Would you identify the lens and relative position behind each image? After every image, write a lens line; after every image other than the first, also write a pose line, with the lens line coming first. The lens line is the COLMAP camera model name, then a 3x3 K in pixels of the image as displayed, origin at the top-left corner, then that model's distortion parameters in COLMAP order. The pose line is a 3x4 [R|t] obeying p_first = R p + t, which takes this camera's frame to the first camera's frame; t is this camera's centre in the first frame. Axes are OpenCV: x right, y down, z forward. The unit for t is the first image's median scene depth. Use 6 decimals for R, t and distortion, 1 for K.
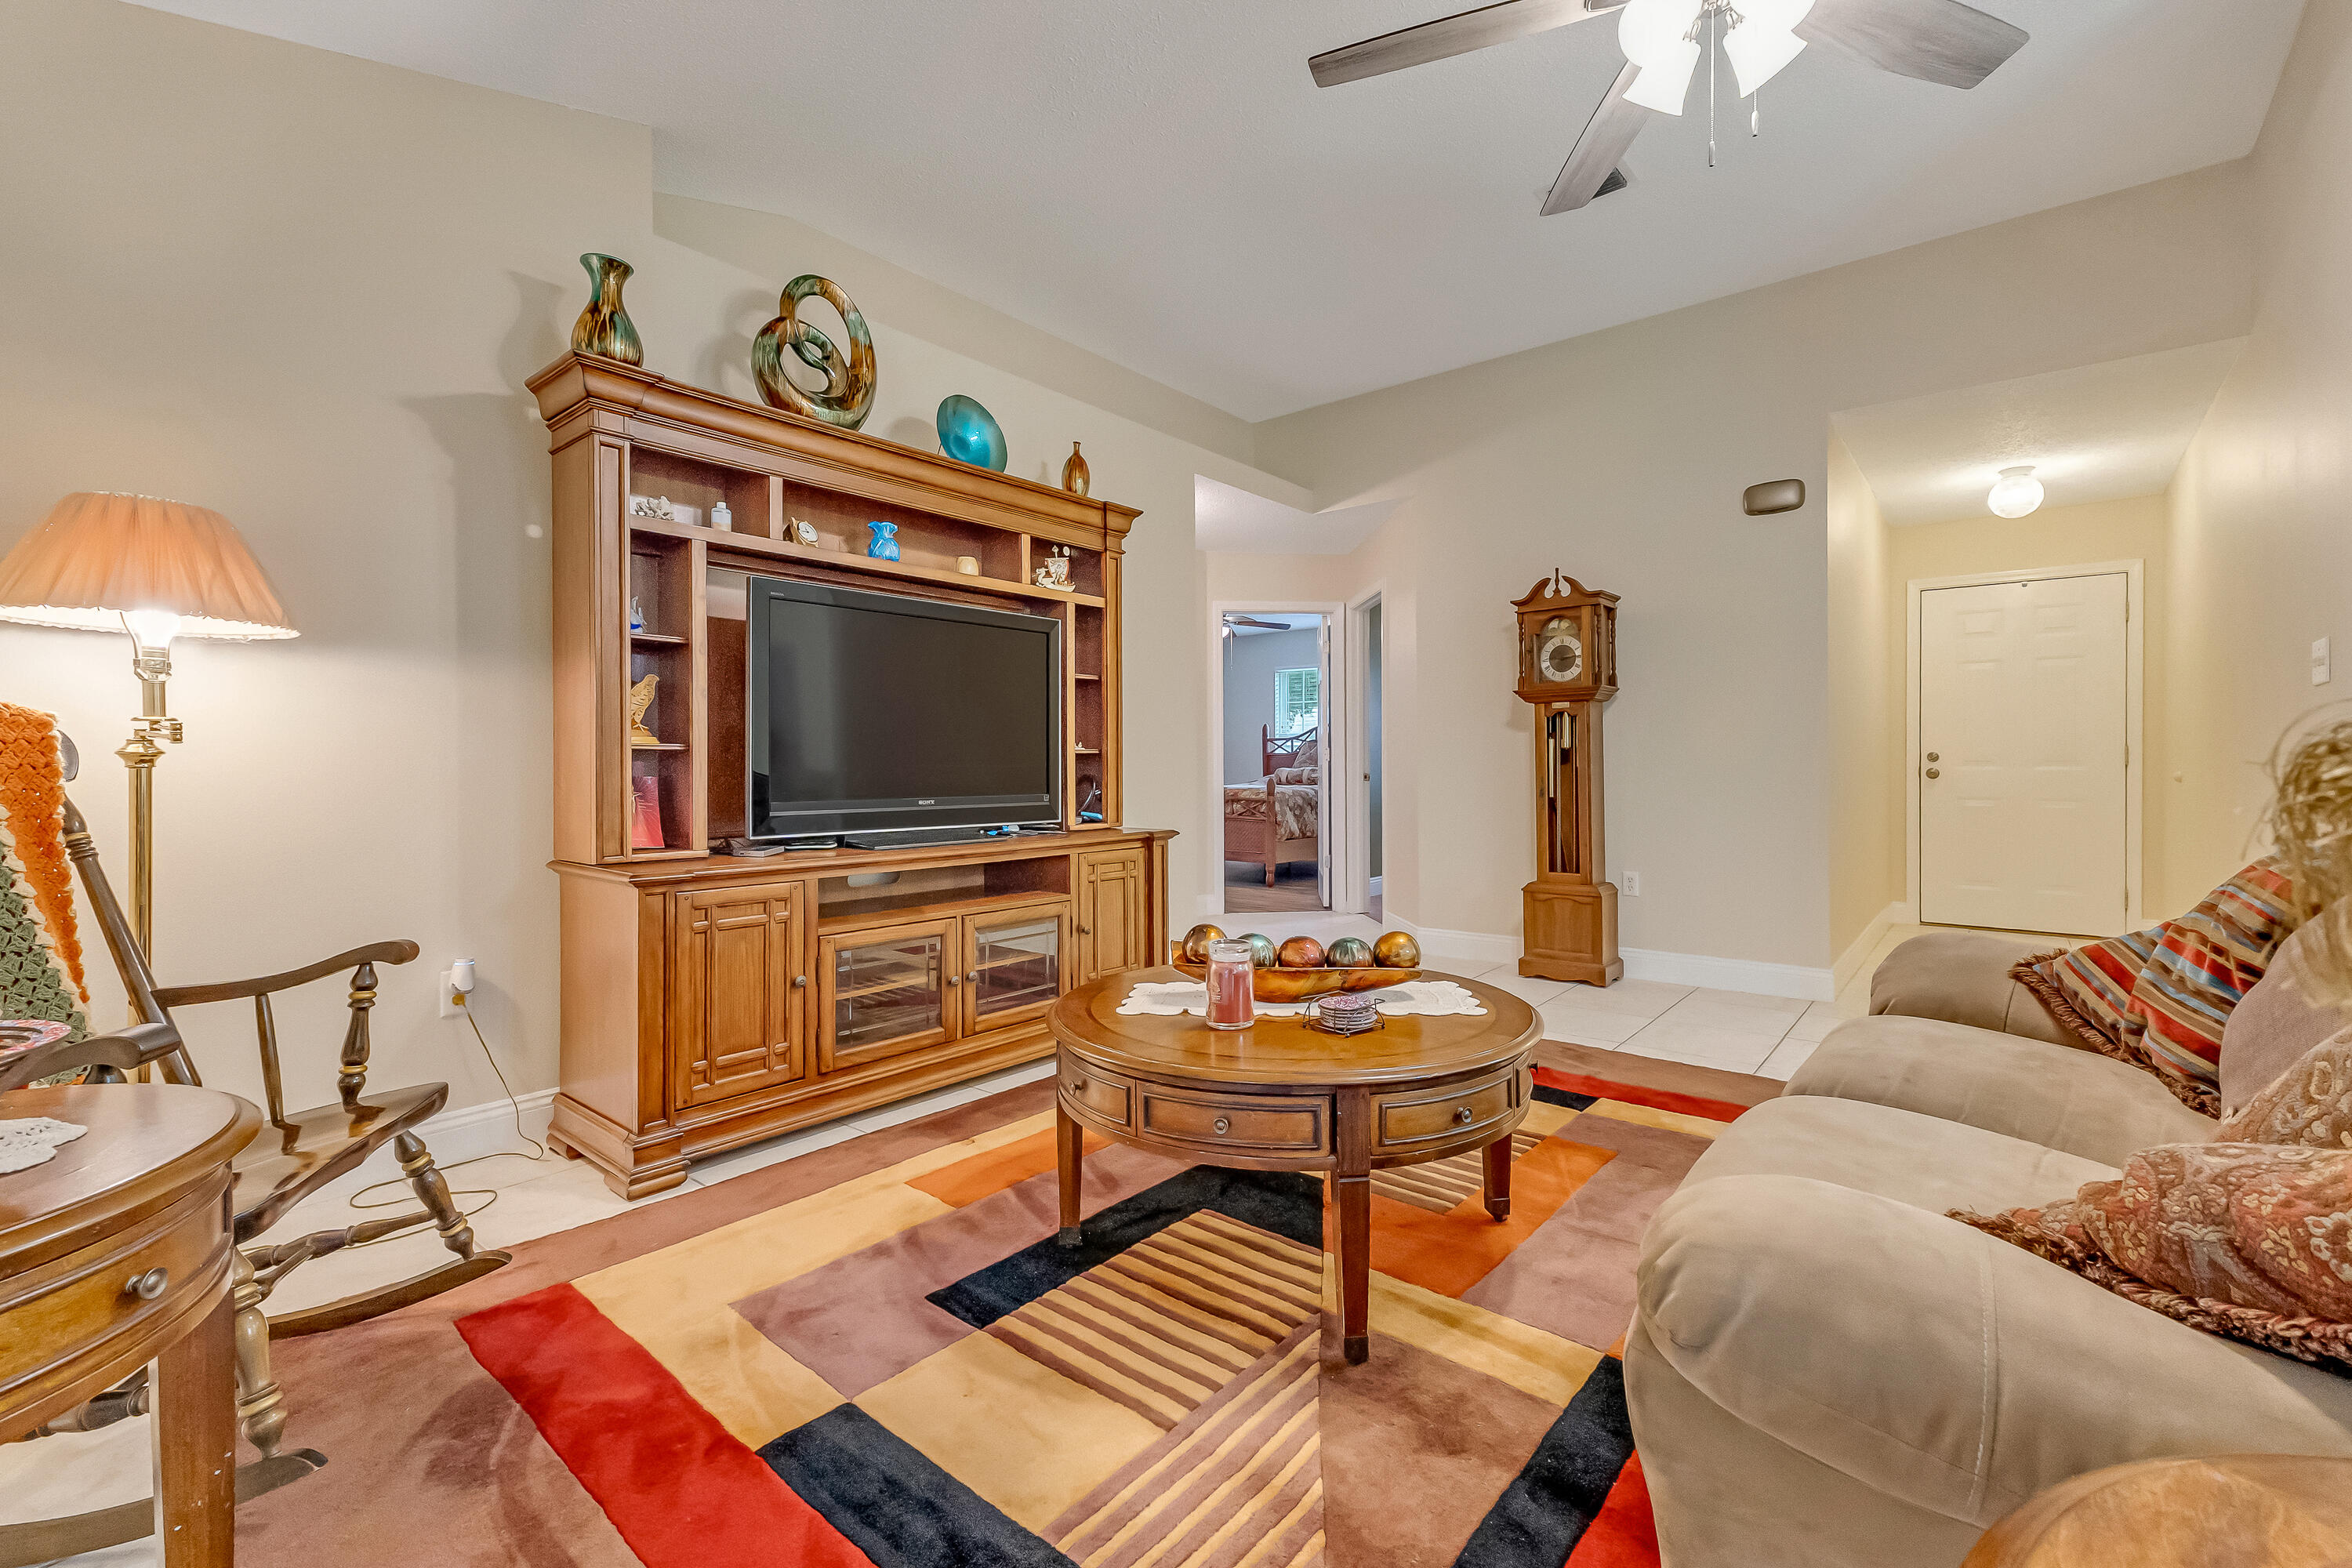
lens RADIAL K [[994.8, 0, 1178.3], [0, 994.8, 777.3], [0, 0, 1]] dist [0.004824, 0.000737]
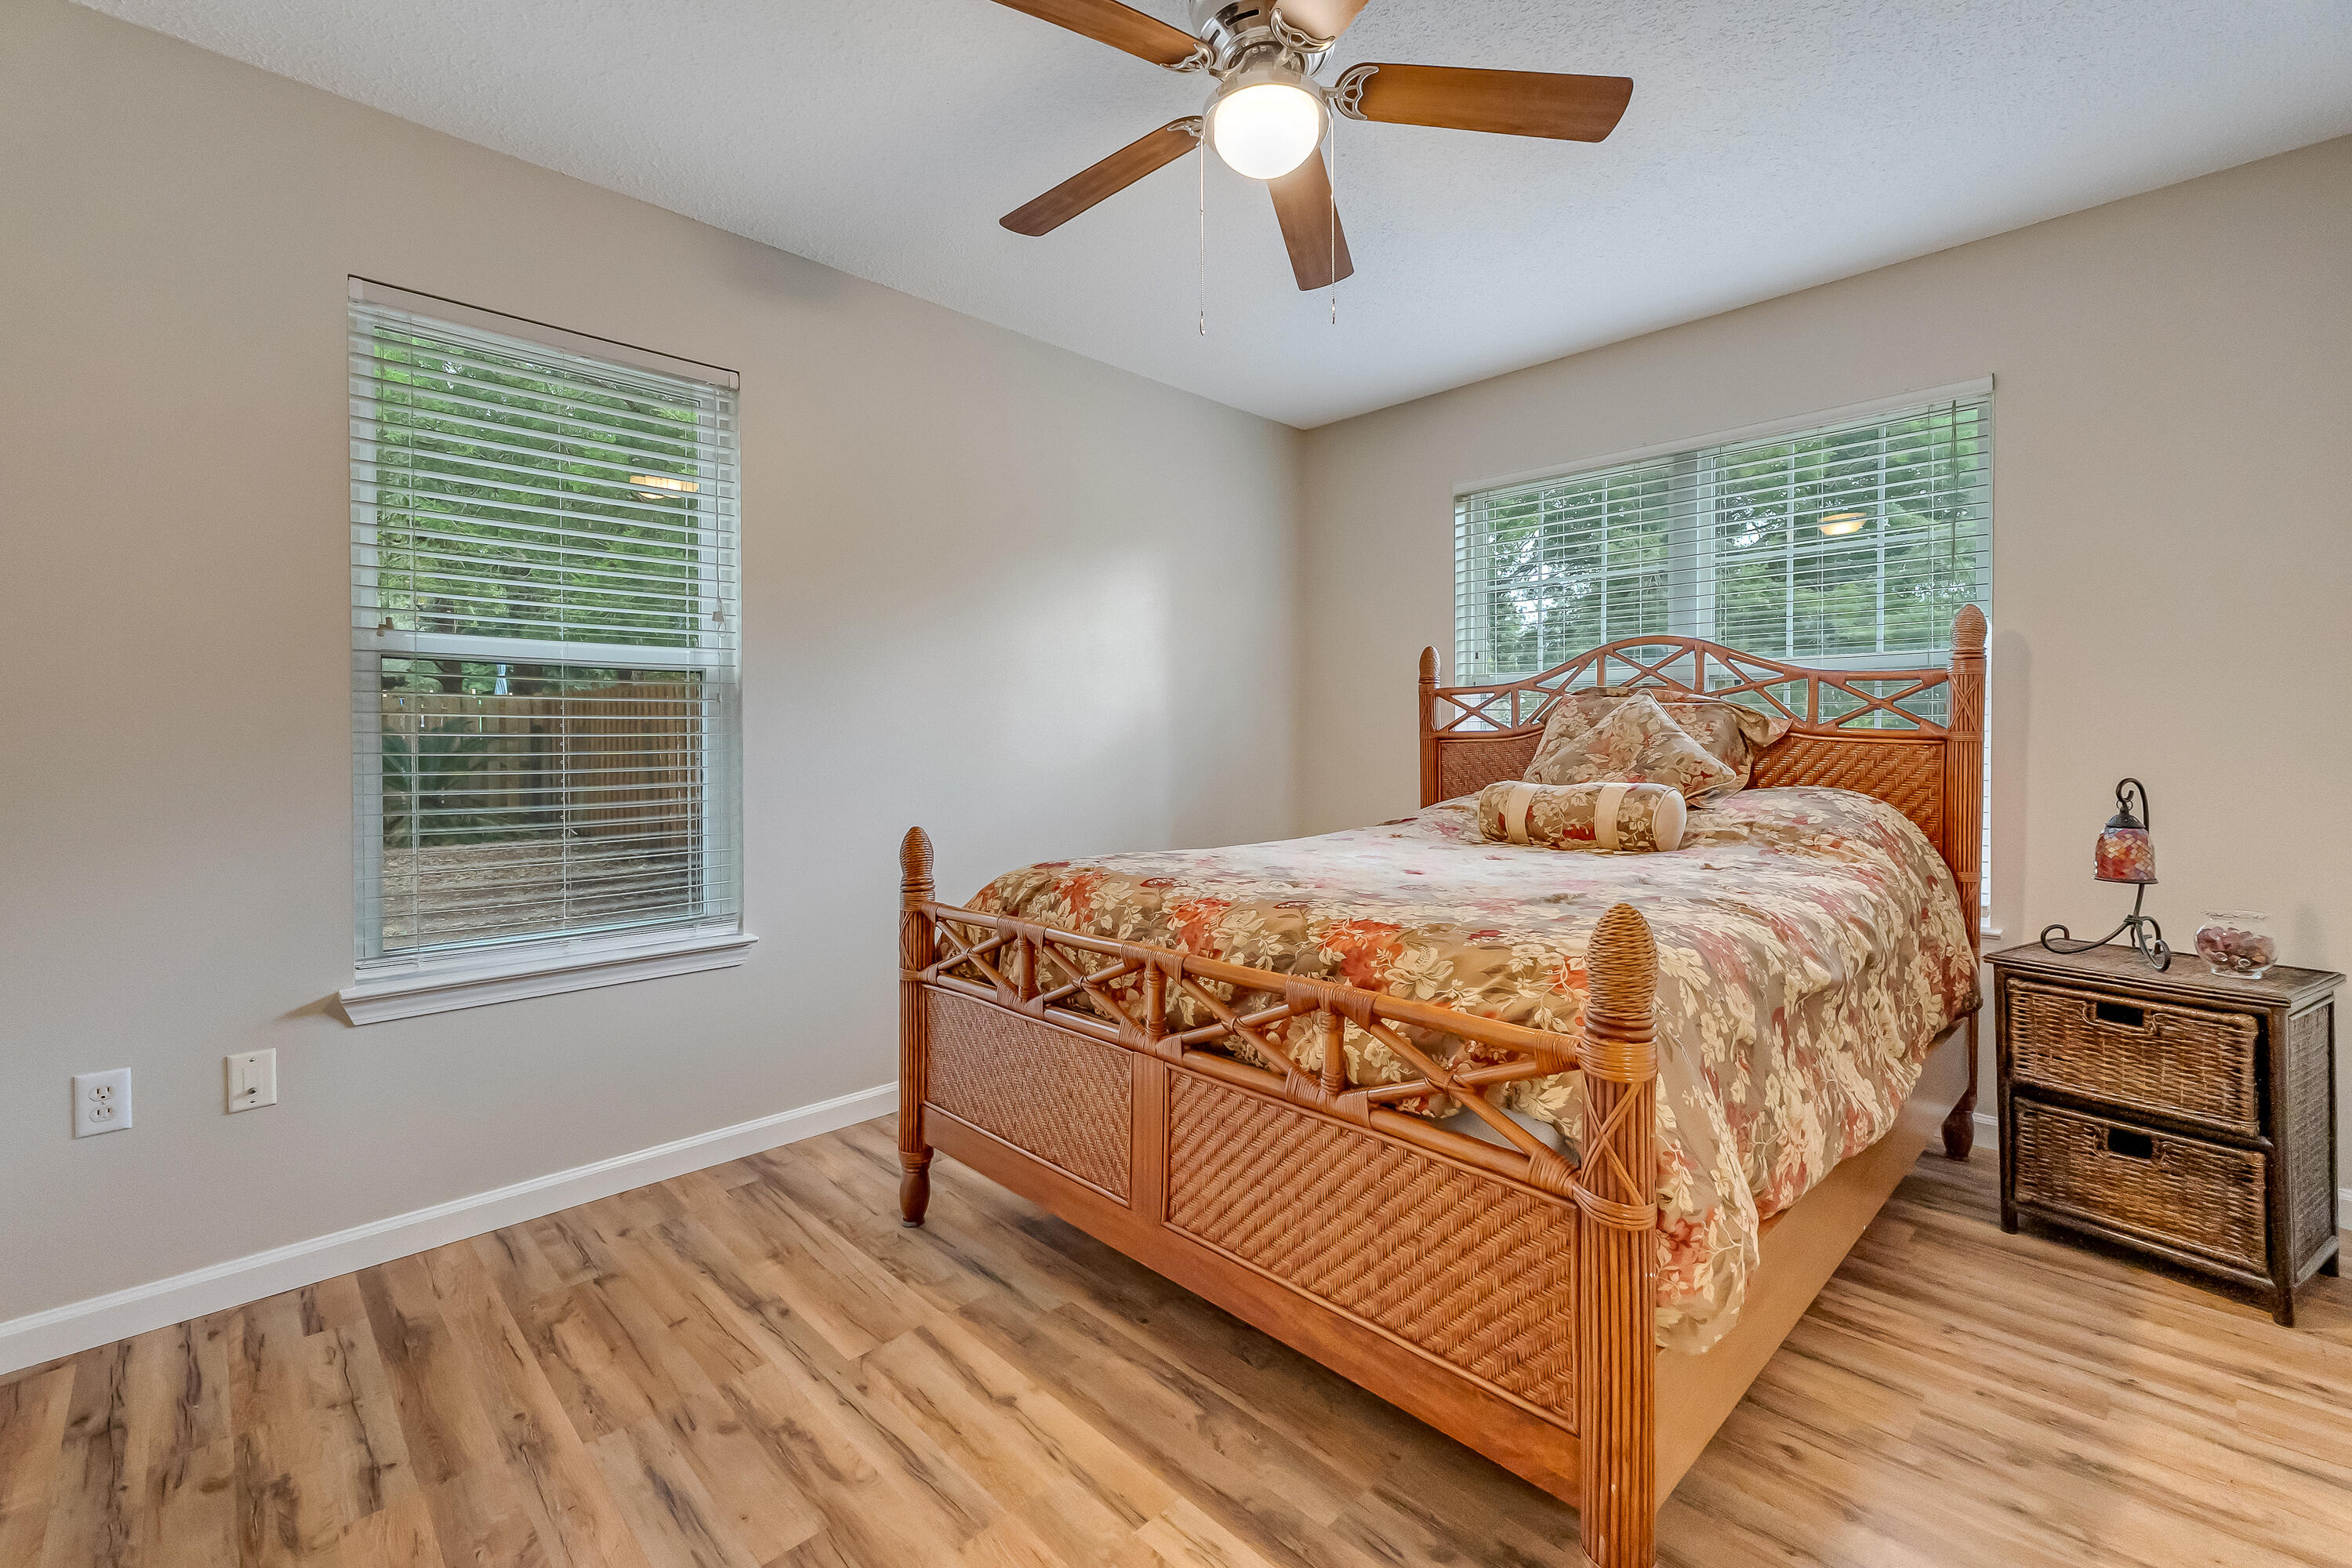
lens RADIAL K [[994.8, 0, 1174.7], [0, 994.8, 767.9], [0, 0, 1]] dist [0.004824, 0.000737]
pose [[0.995174, 0.003781, -0.098054, 0.035150], [-0.002861, 0.999951, 0.009526, -0.014944], [0.098085, -0.009199, 0.995135, 0.664152]]
